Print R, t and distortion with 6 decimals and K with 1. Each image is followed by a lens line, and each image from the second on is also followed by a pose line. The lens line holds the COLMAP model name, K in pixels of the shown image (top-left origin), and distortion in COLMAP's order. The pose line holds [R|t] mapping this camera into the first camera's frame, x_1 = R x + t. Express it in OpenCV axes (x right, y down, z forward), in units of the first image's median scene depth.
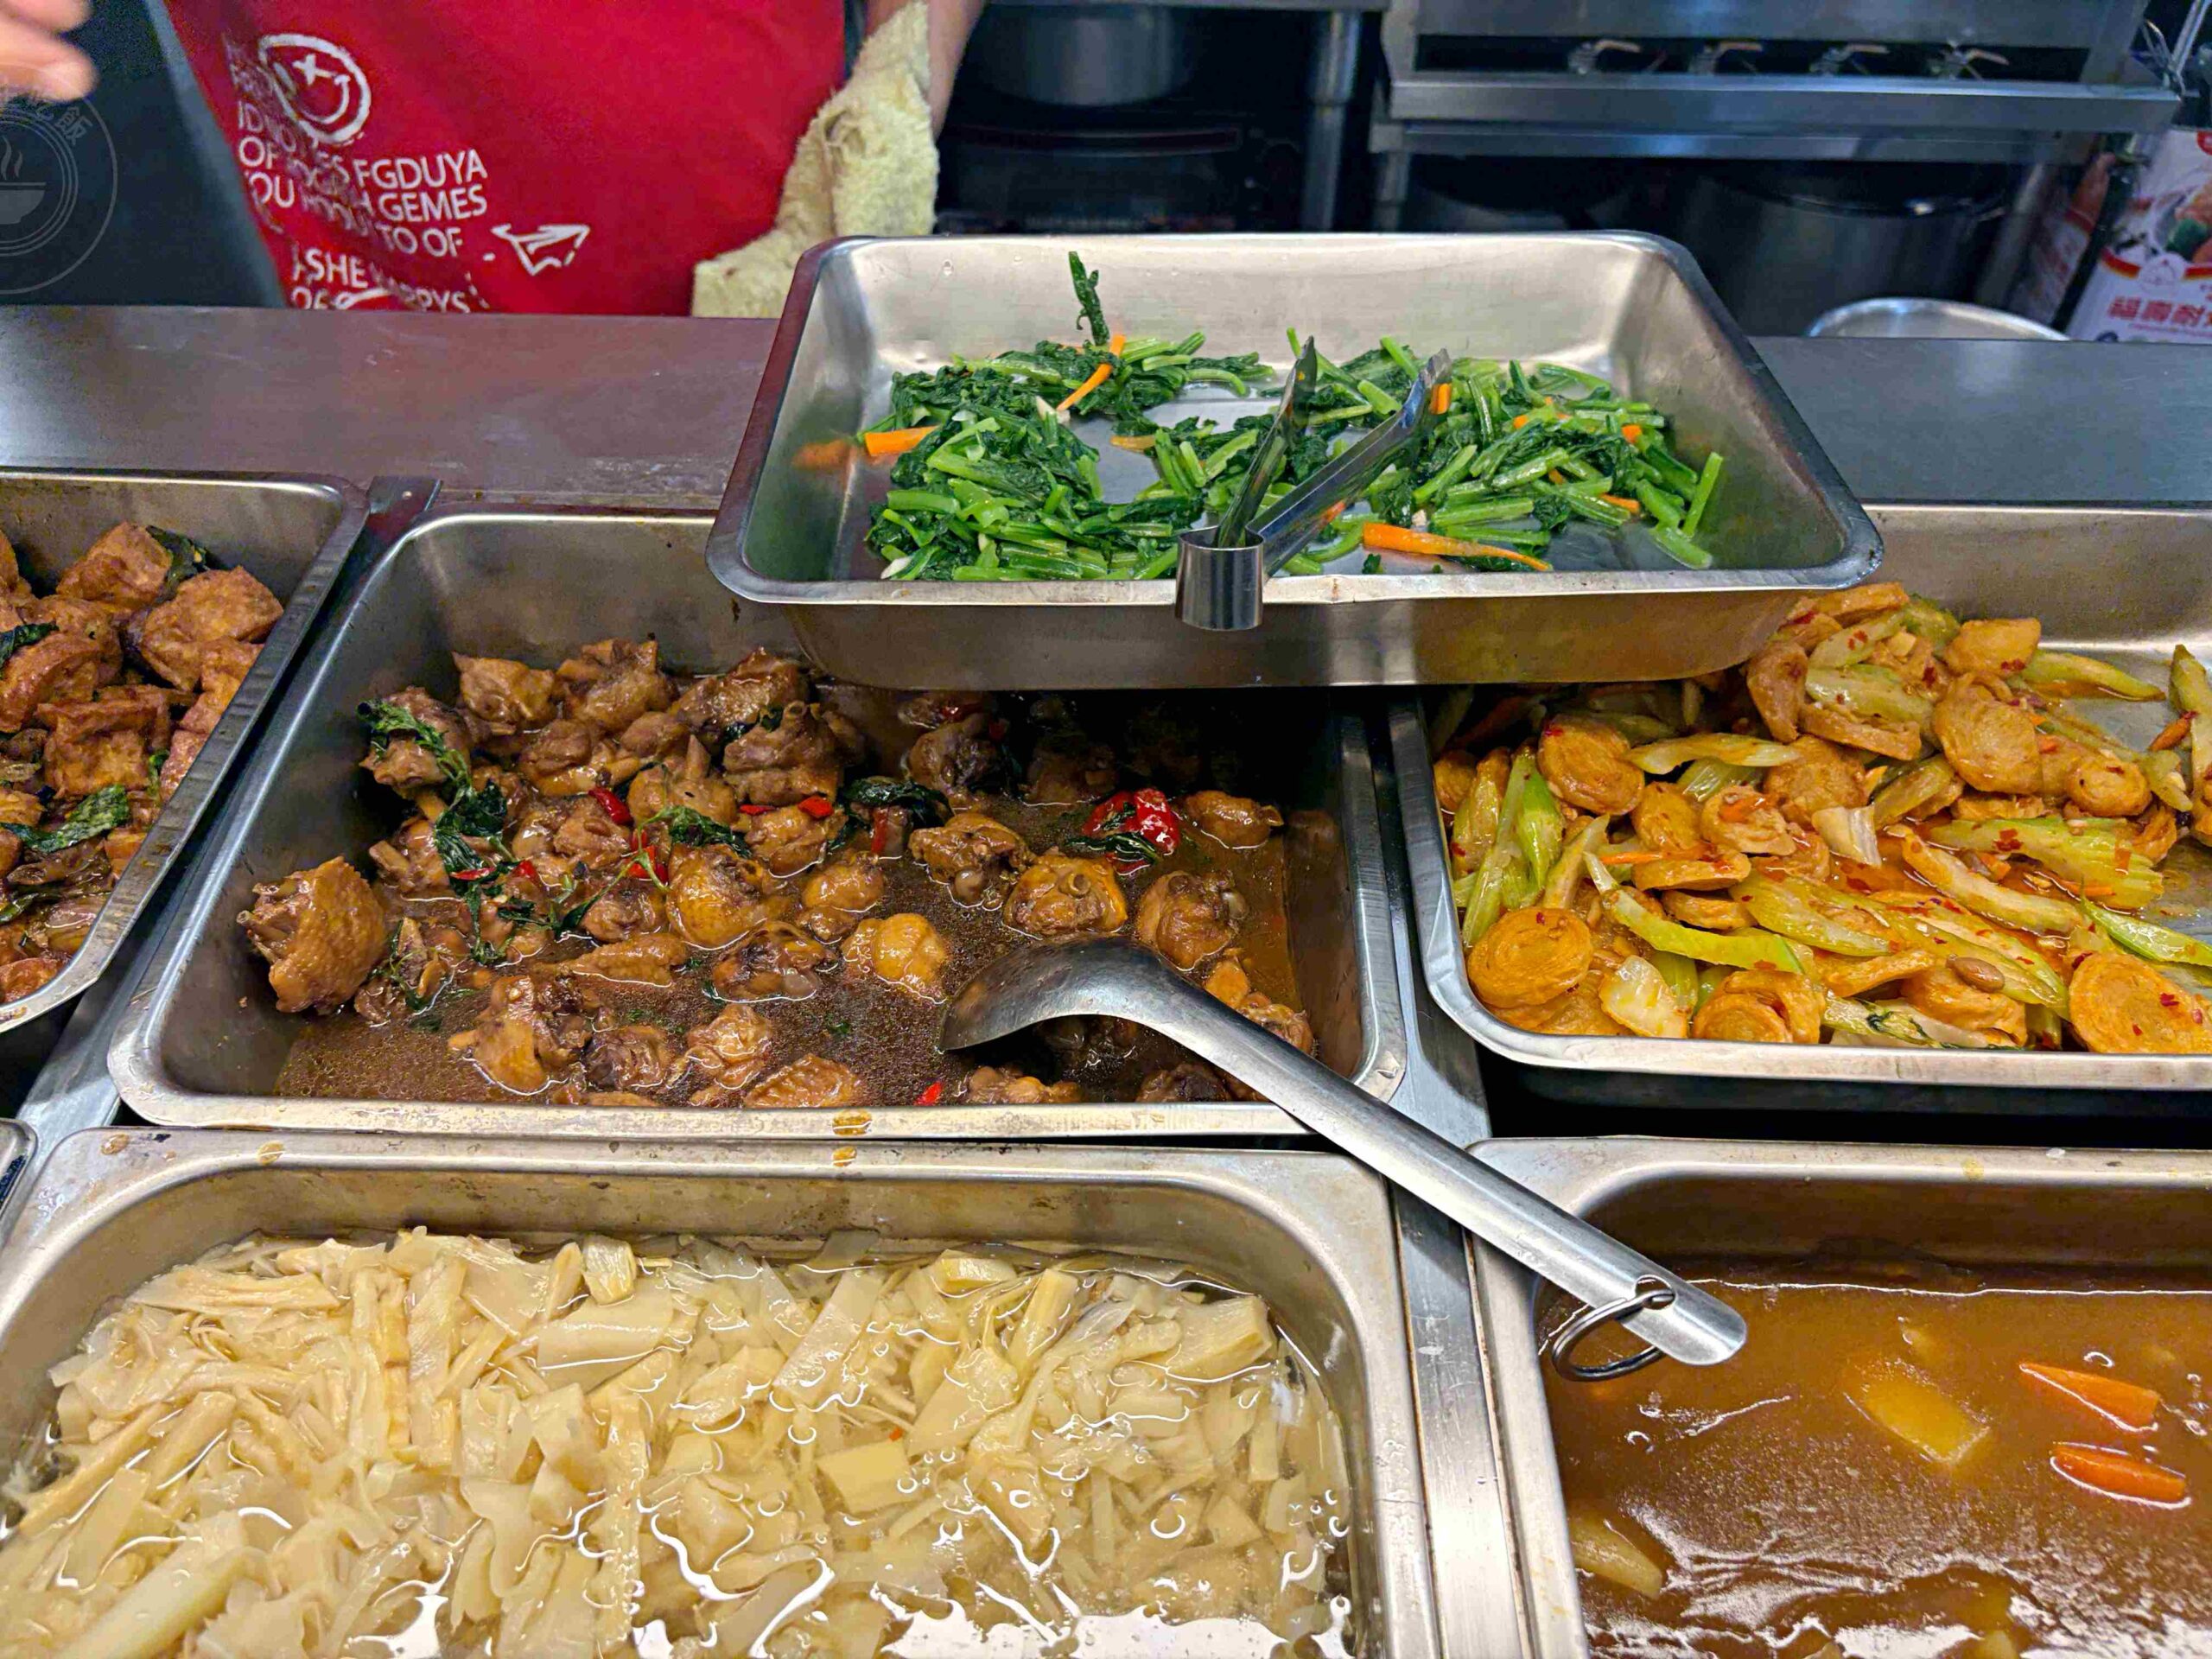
lens RADIAL K [[1675.5, 0, 1138.0], [0, 1675.5, 852.9], [0, 0, 1]] dist [0.068961, -0.098148]
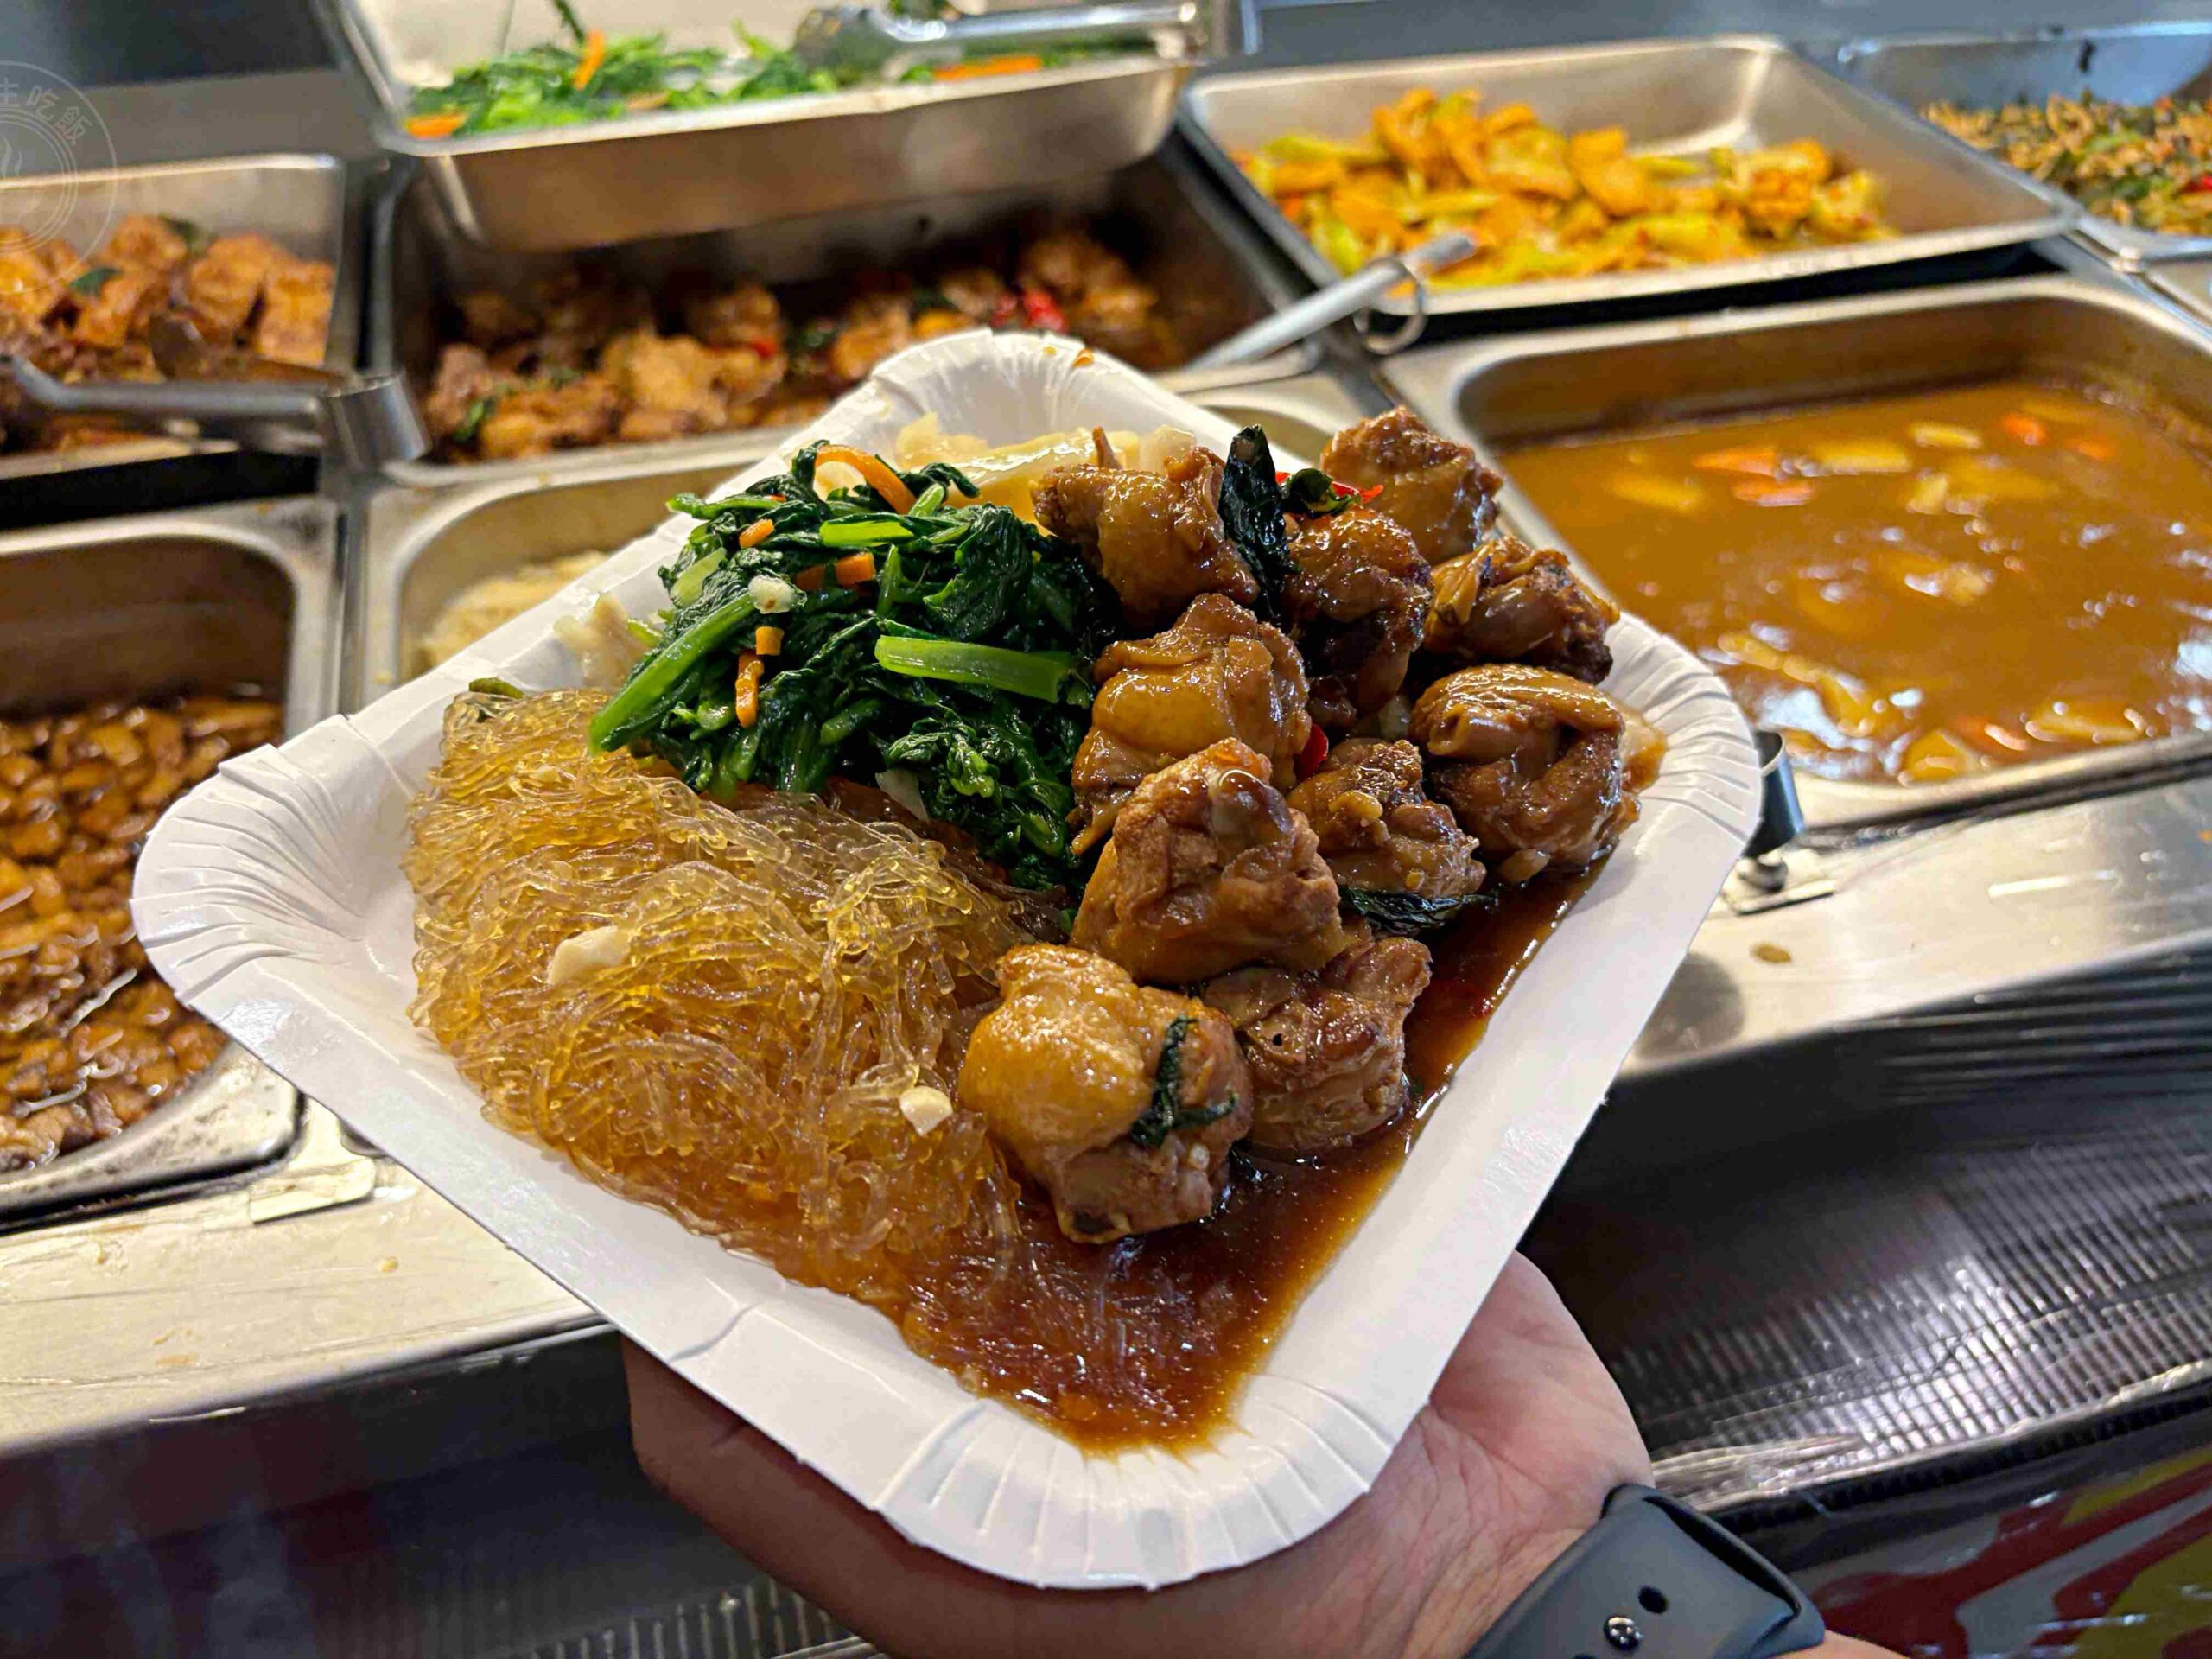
lens RADIAL K [[1675.5, 0, 1138.0], [0, 1675.5, 852.9], [0, 0, 1]] dist [0.068961, -0.098148]
pose [[0.952965, -0.195176, 0.231871, -0.321849], [0.206904, 0.977985, -0.027139, 0.439576], [-0.221470, 0.073838, 0.972368, -0.266550]]
